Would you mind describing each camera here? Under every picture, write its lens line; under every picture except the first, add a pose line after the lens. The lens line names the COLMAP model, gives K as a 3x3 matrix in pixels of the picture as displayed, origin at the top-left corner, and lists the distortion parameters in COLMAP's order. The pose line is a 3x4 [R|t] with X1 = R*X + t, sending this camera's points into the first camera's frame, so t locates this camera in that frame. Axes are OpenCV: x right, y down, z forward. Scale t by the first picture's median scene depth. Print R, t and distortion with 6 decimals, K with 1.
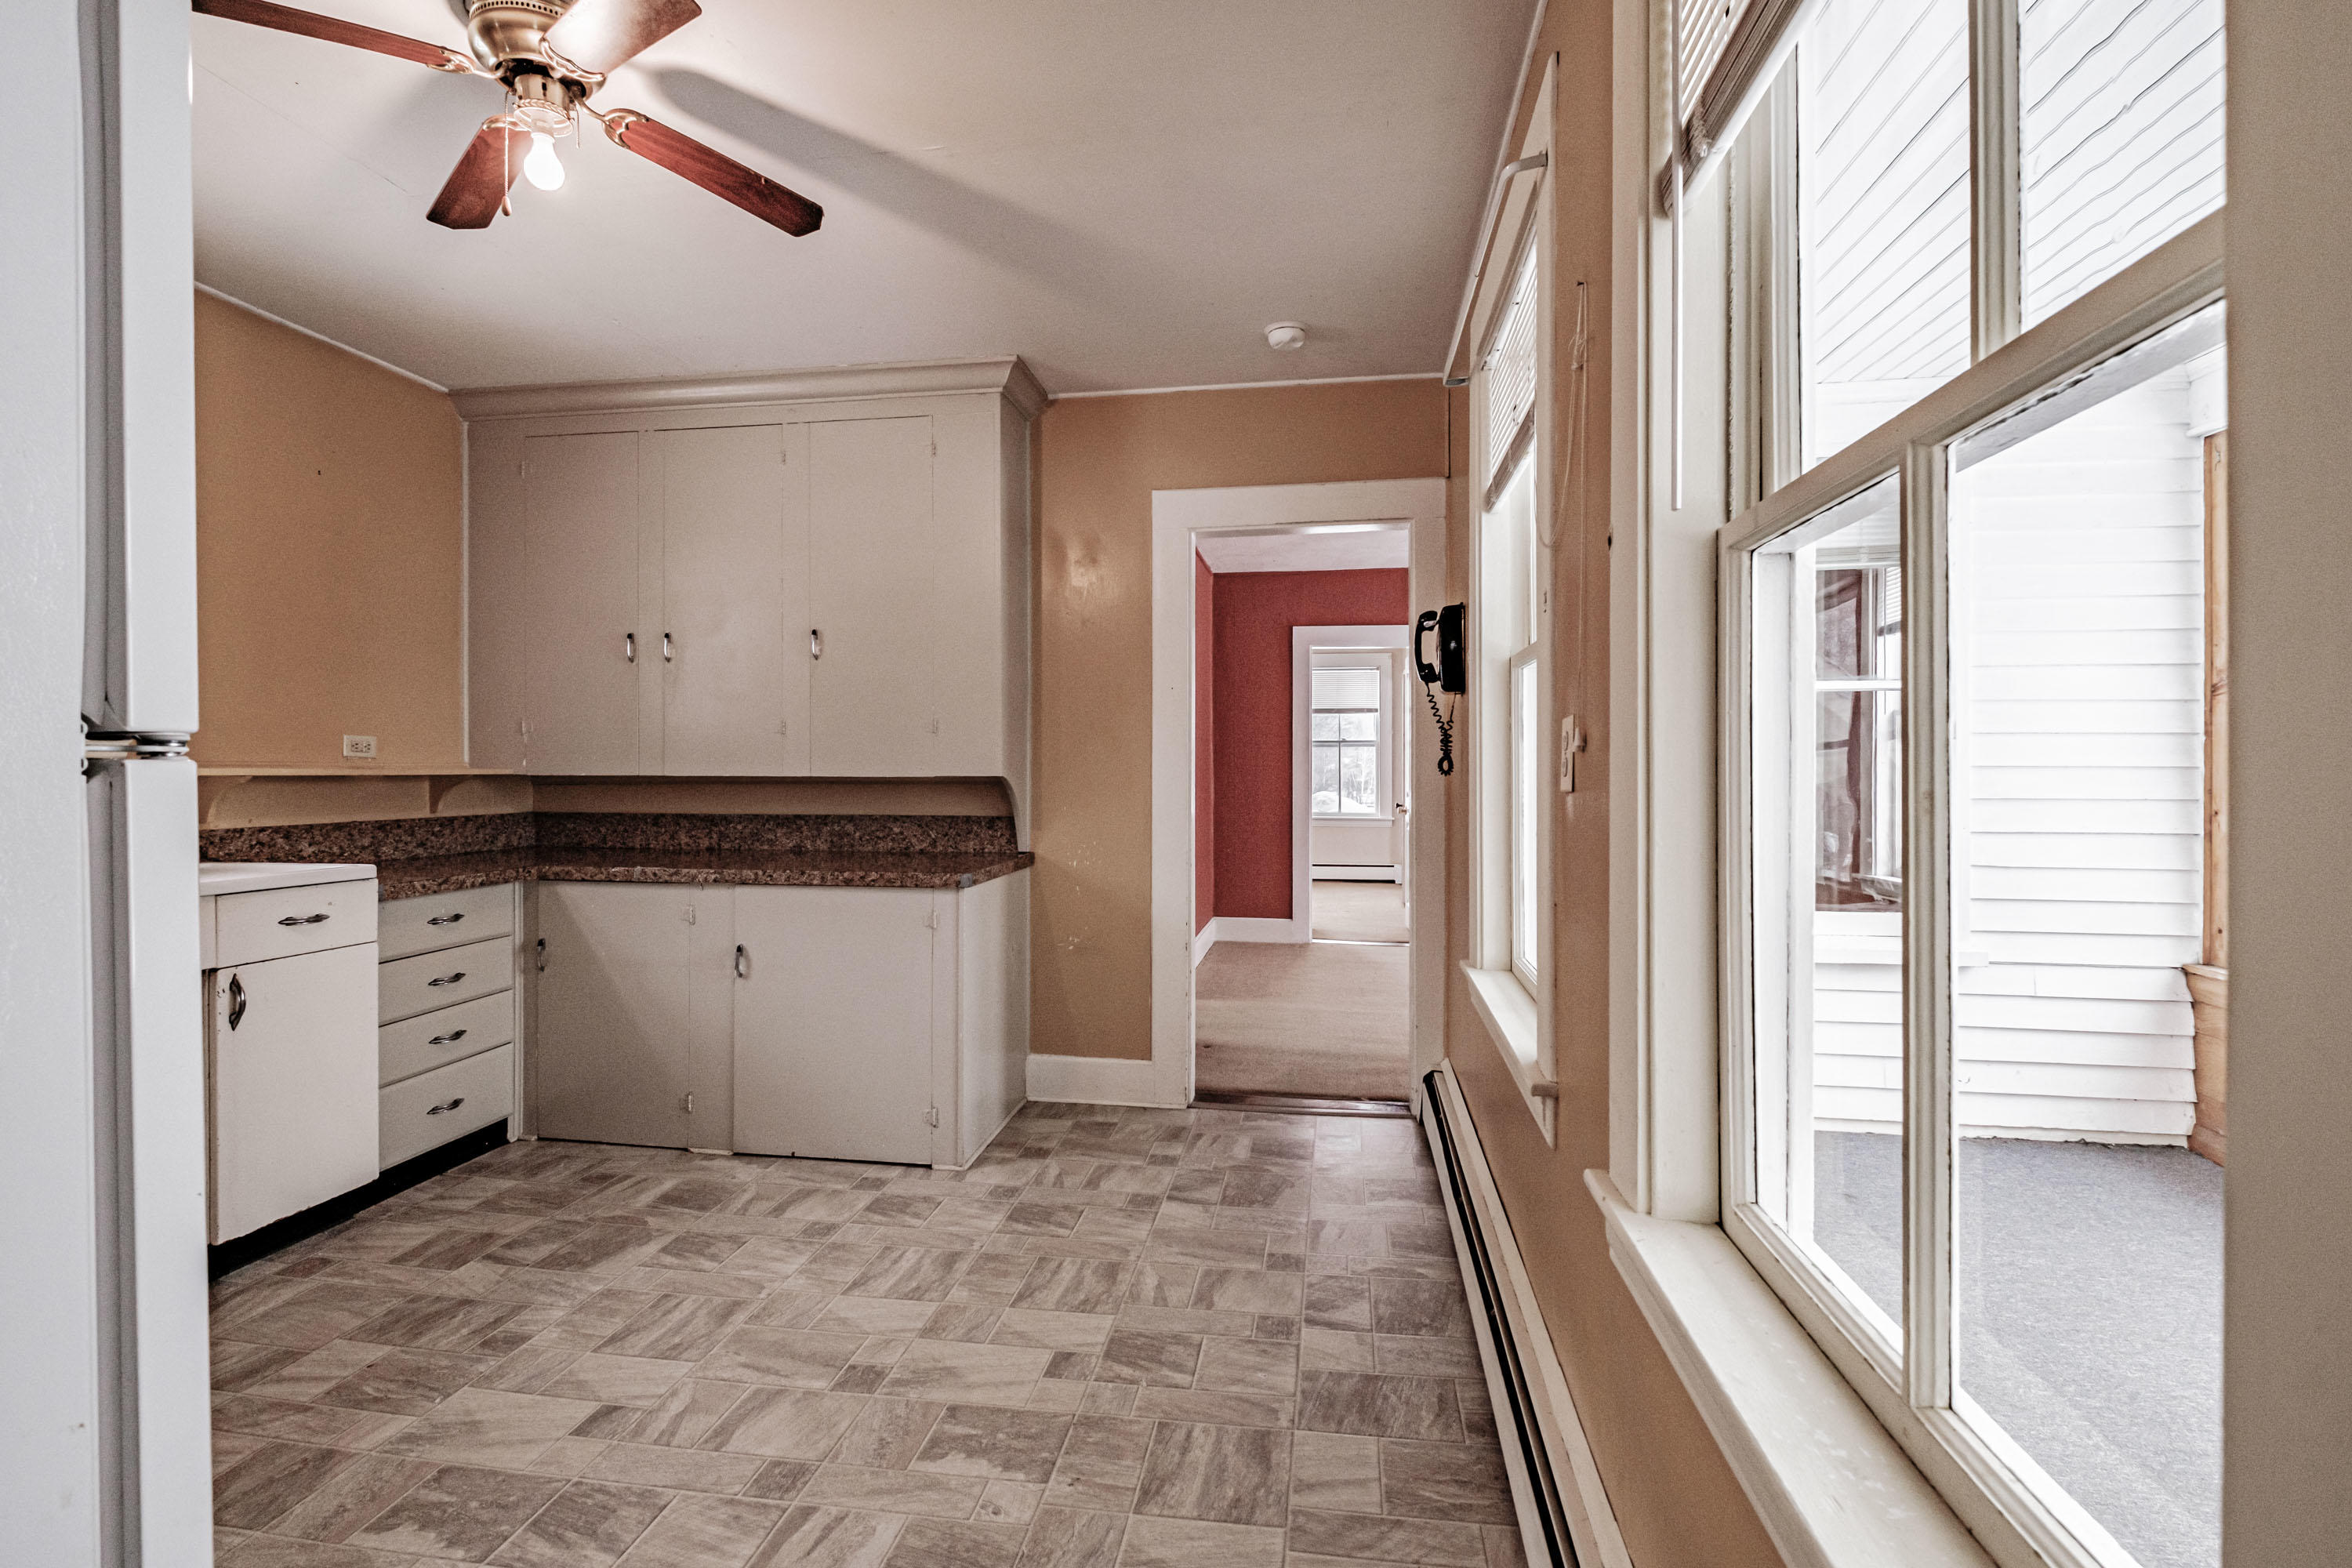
lens RADIAL K [[1048.6, 0, 1163.9], [0, 1048.6, 776.1], [0, 0, 1]] dist [0.004991, -0.003882]
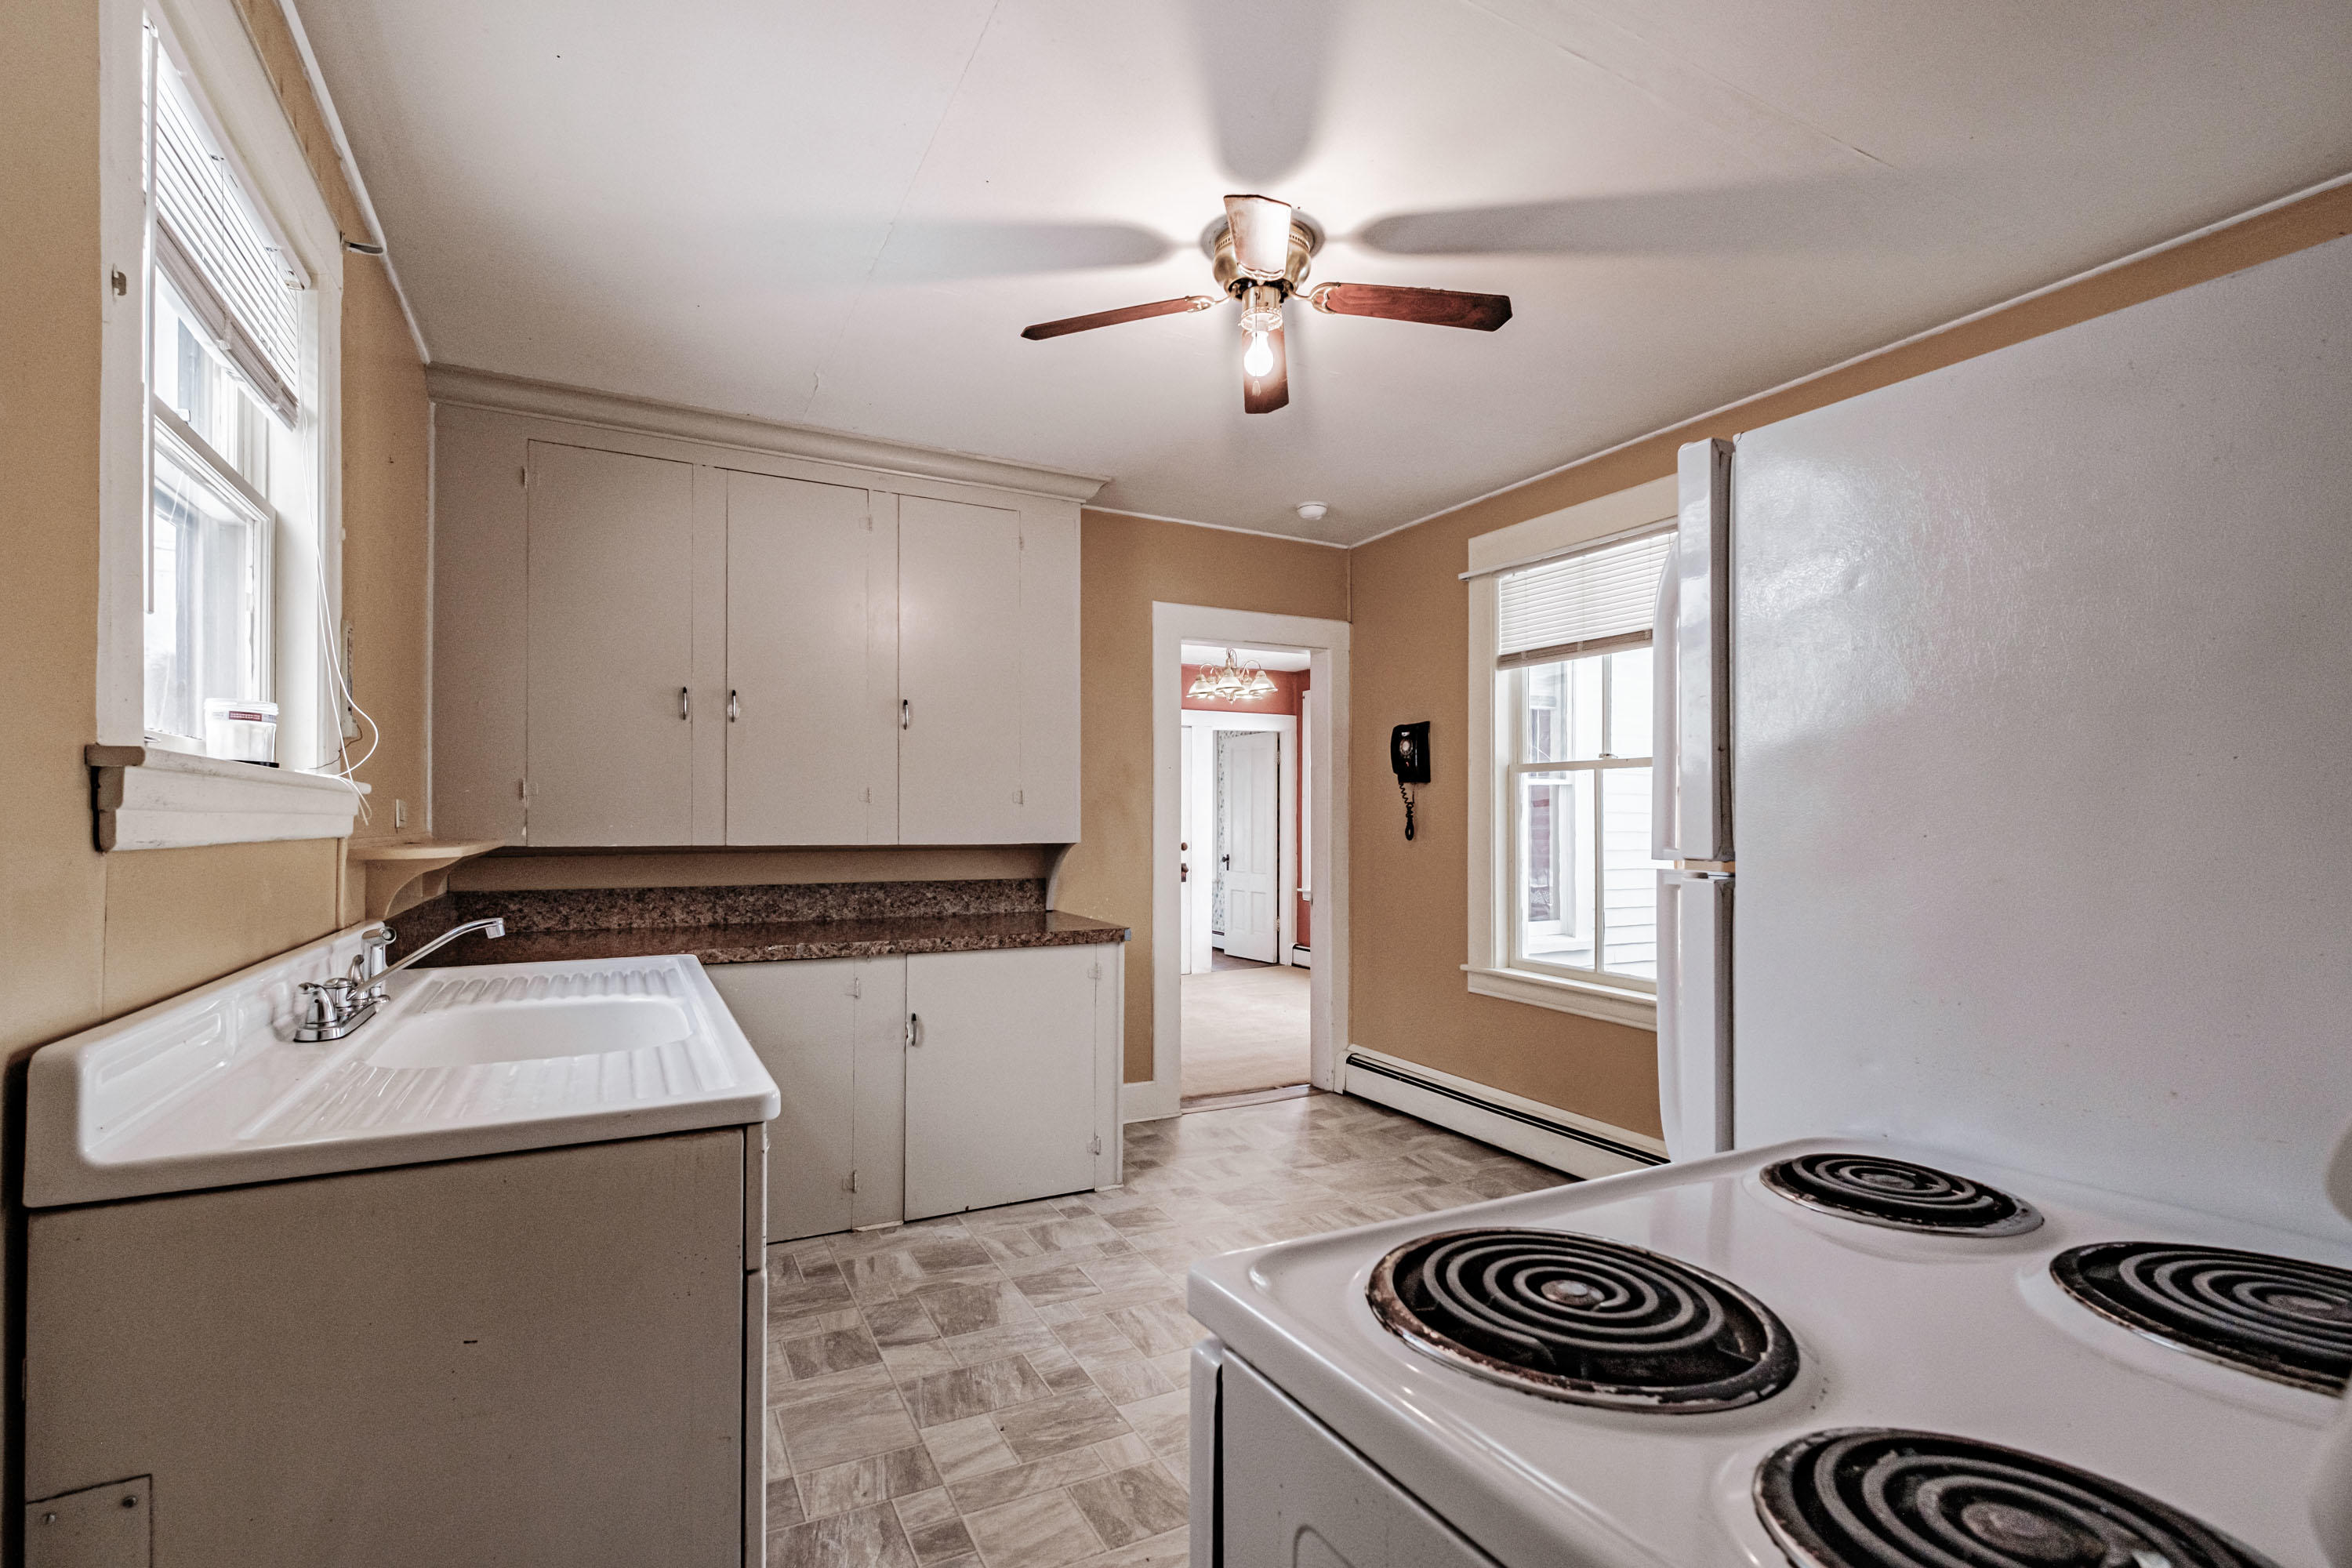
lens RADIAL K [[1048.6, 0, 1148.4], [0, 1048.6, 817.9], [0, 0, 1]] dist [0.004991, -0.003882]
pose [[0.805773, 0.003281, 0.592215, -0.814397], [0.001773, 0.999967, -0.007953, -0.018729], [-0.592222, 0.007458, 0.805740, 0.051666]]
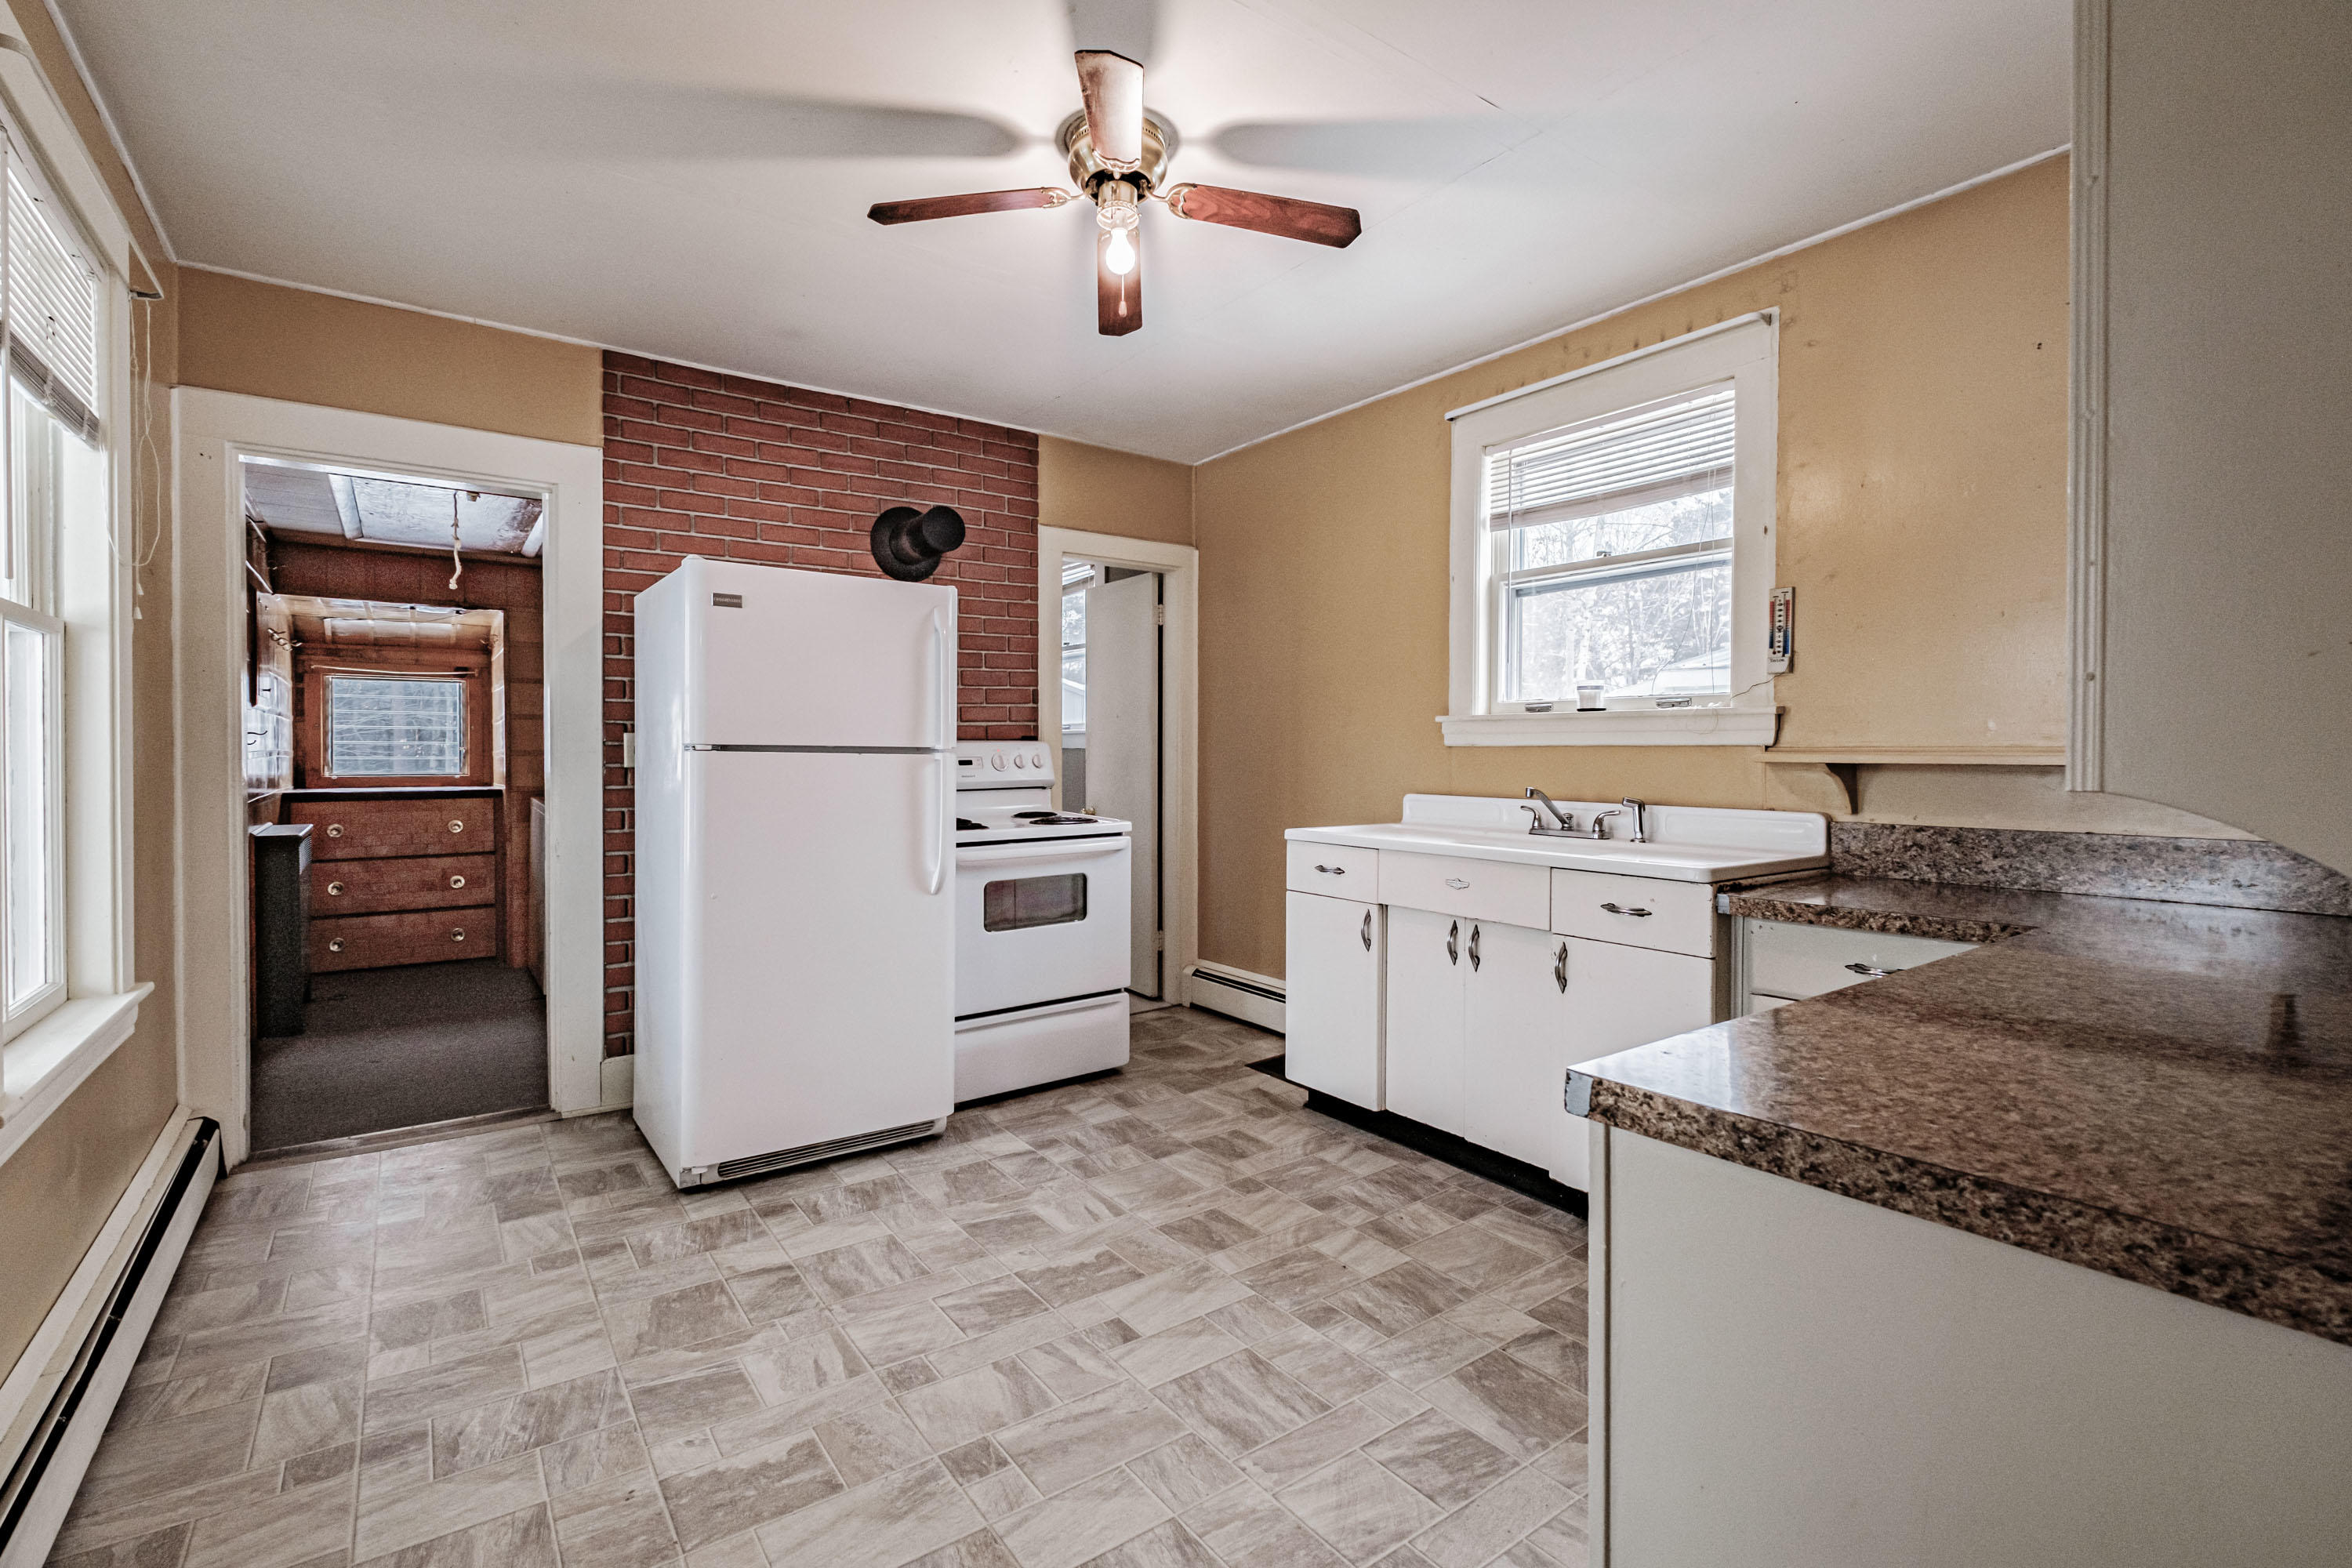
lens RADIAL K [[1048.6, 0, 1172.3], [0, 1048.6, 769.9], [0, 0, 1]] dist [0.004991, -0.003882]
pose [[-0.701946, 0.010089, -0.712158, 0.131516], [-0.005648, 0.999789, 0.019731, -0.007674], [0.712207, 0.017872, -0.701742, 1.086125]]
